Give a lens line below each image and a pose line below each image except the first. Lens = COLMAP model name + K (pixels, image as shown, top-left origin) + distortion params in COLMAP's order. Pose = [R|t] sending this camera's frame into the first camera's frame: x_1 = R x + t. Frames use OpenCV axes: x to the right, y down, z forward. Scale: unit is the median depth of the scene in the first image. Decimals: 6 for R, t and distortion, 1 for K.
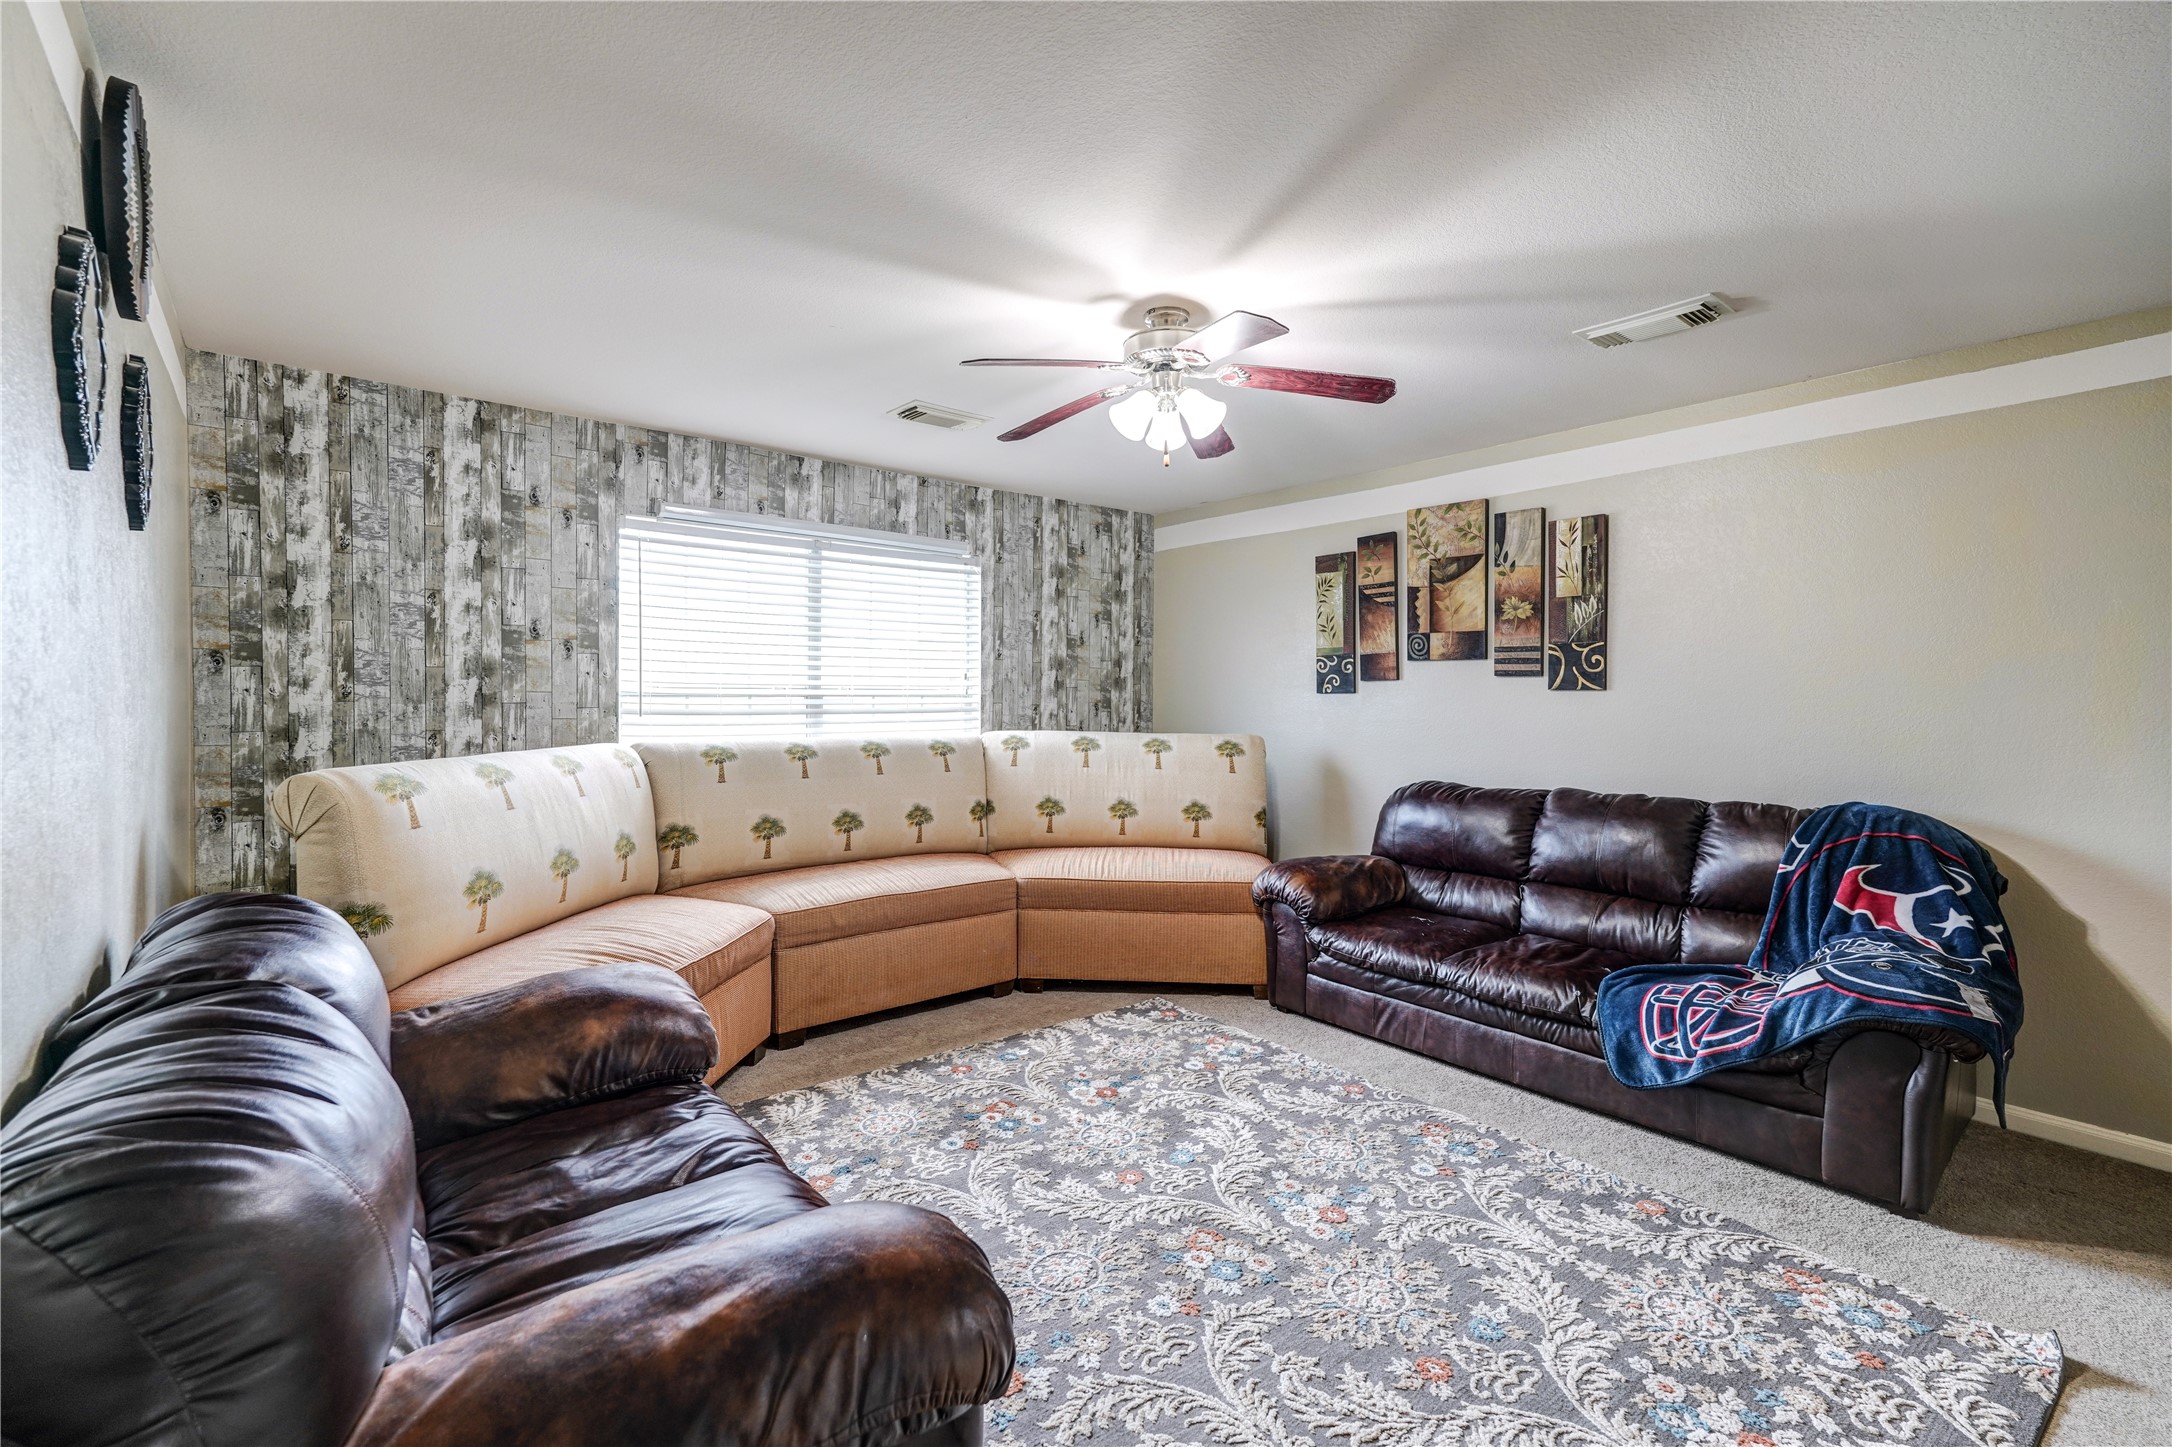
lens RADIAL K [[973.8, 0, 1080.8], [0, 973.8, 704.2], [0, 0, 1]] dist [-0.004592, 0.009909]
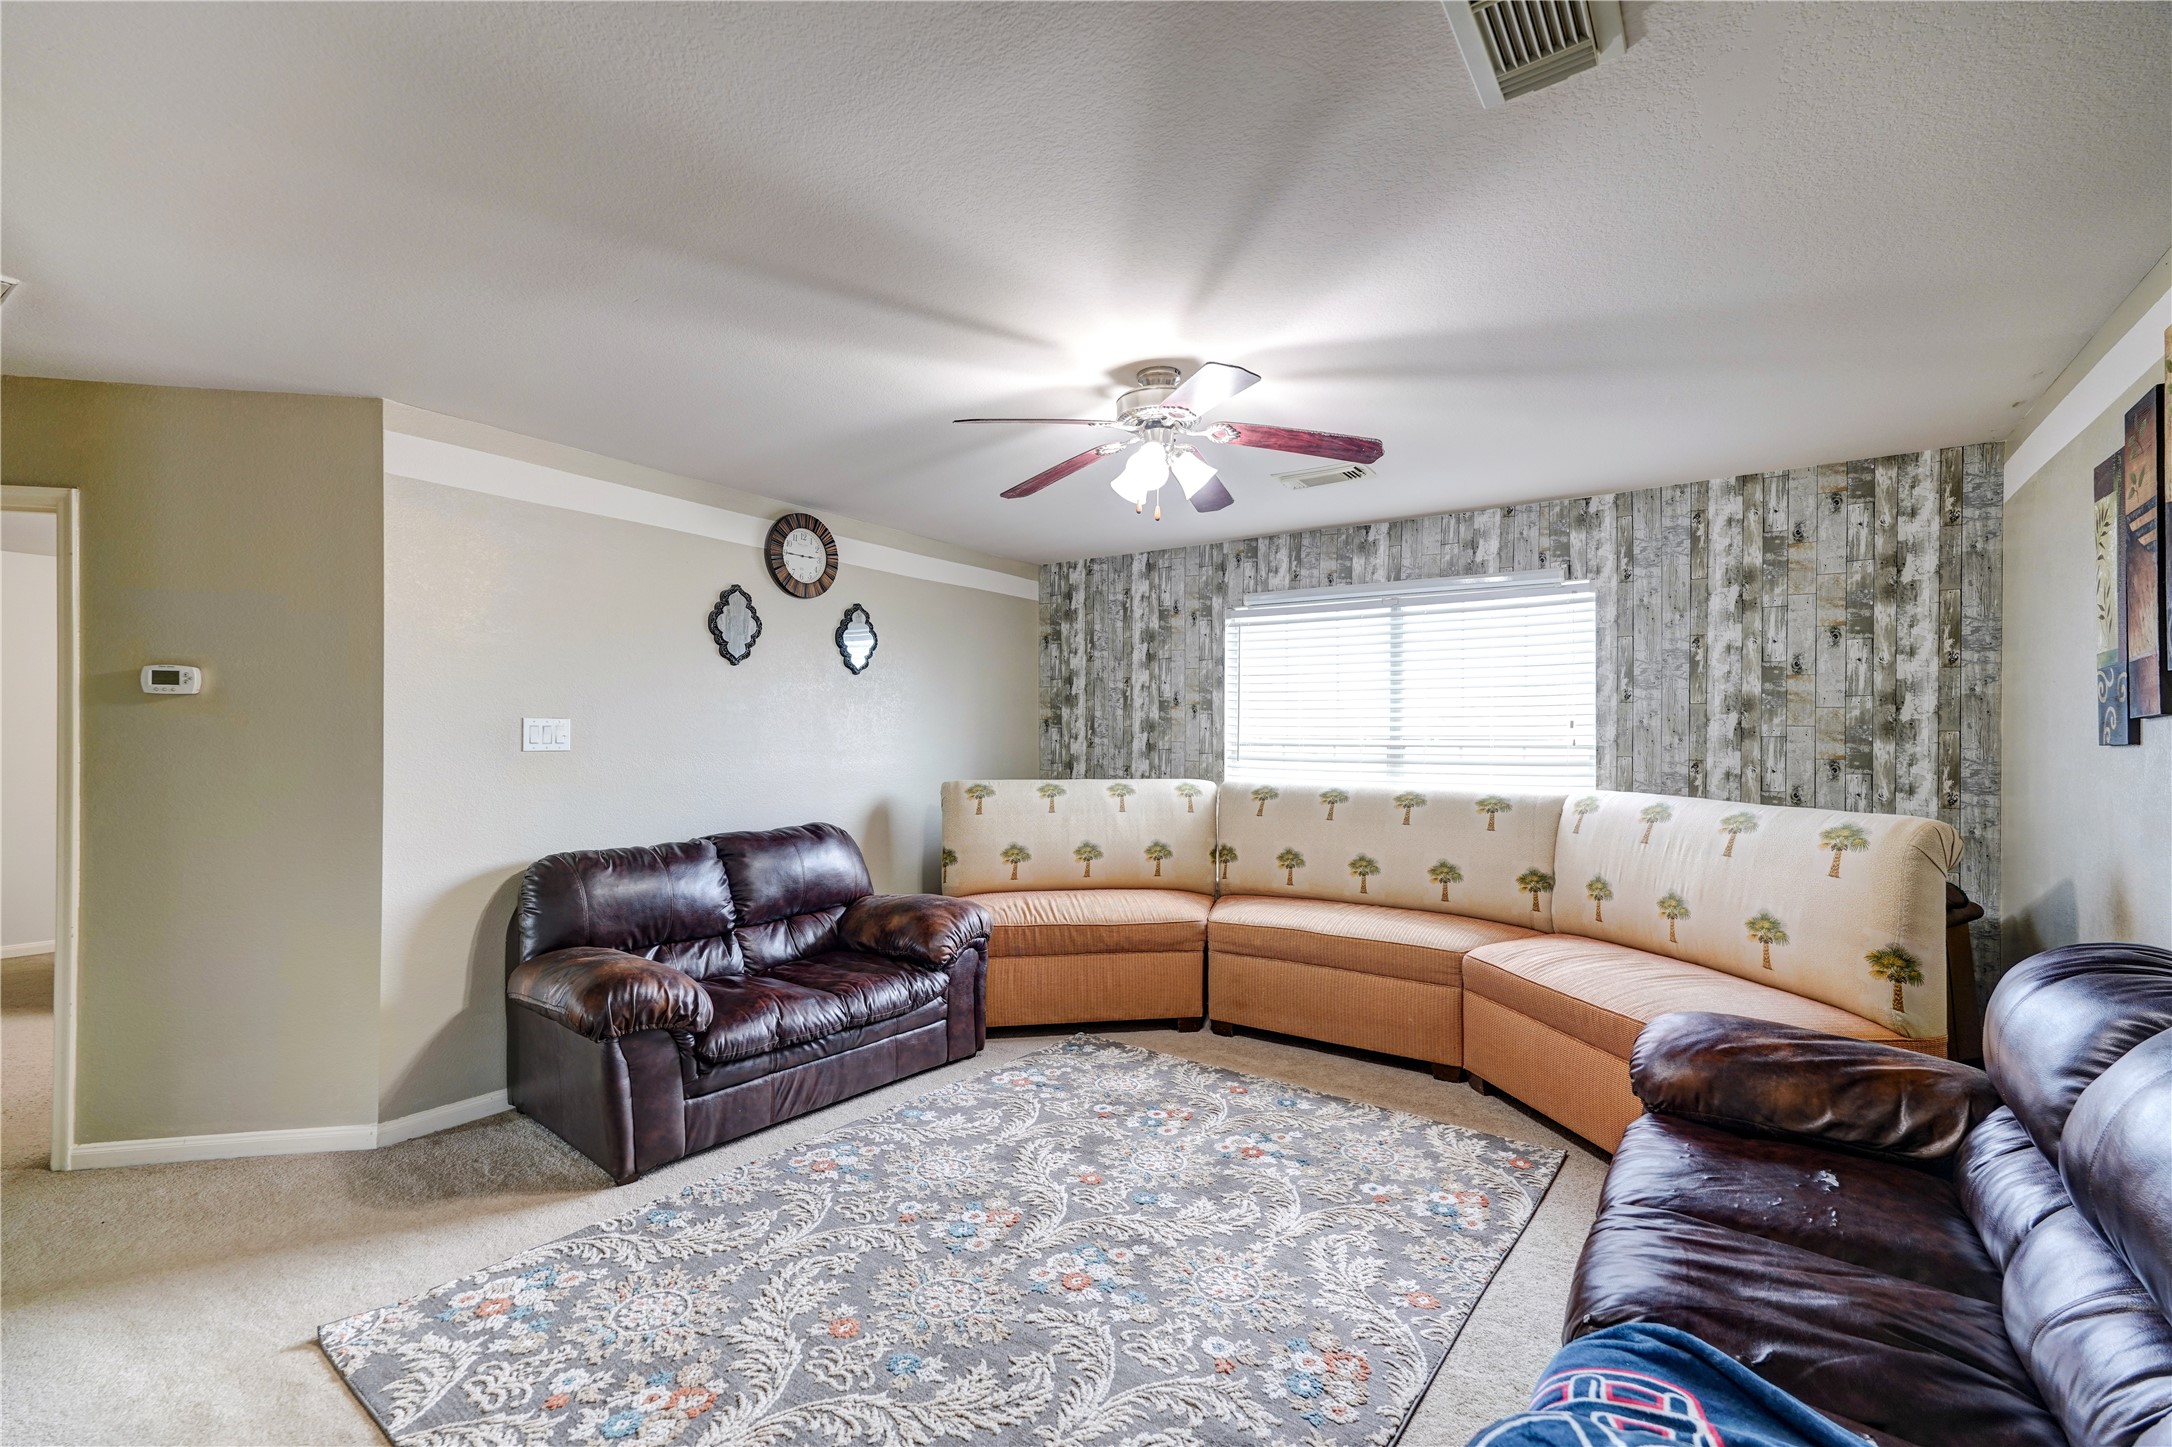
lens RADIAL K [[973.8, 0, 1075.3], [0, 973.8, 740.6], [0, 0, 1]] dist [-0.004592, 0.009909]
pose [[0.237123, 0.006549, -0.971457, 0.712567], [-0.007222, 0.999962, 0.004978, -0.018057], [0.971453, 0.005835, 0.237161, 0.443838]]
